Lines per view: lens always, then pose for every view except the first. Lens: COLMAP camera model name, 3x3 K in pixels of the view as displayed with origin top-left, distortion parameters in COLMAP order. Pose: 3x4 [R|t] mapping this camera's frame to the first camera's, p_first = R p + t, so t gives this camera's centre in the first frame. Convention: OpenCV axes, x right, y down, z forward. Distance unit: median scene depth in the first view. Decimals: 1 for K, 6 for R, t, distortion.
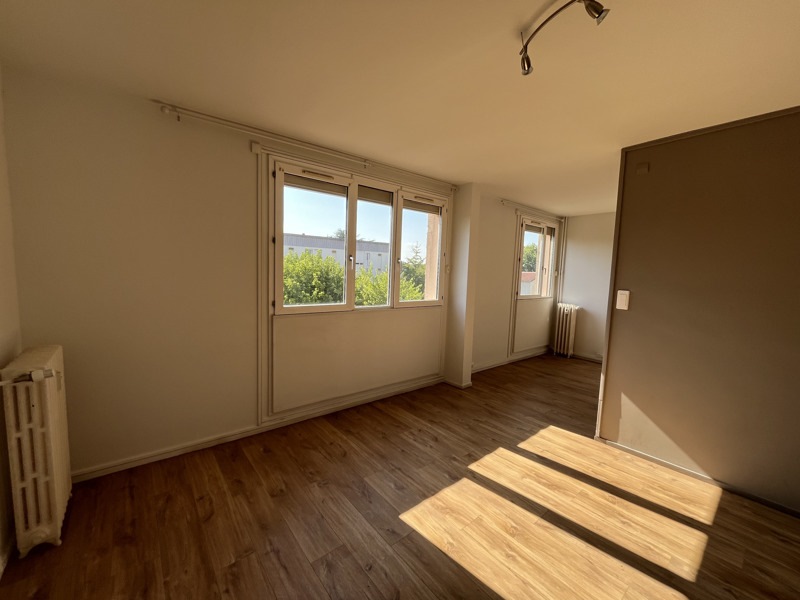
lens RADIAL K [[324.7, 0, 400.0], [0, 324.7, 300.0], [0, 0, 1]] dist [-0.001137, -0.000478]
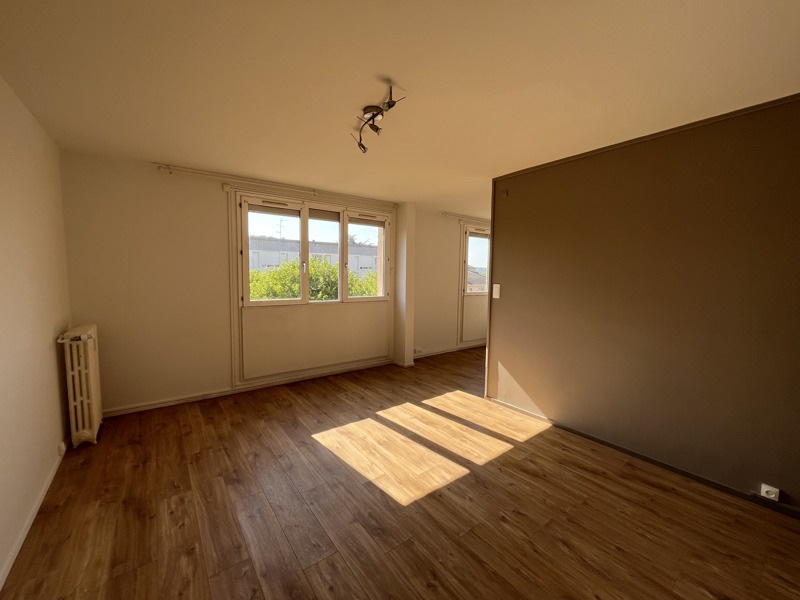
lens RADIAL K [[324.7, 0, 400.0], [0, 324.7, 300.0], [0, 0, 1]] dist [-0.001137, -0.000478]
pose [[0.998952, -0.016258, -0.042777, 0.388524], [0.015784, 0.999810, -0.011396, 0.050495], [0.042955, 0.010709, 0.999020, -0.397249]]
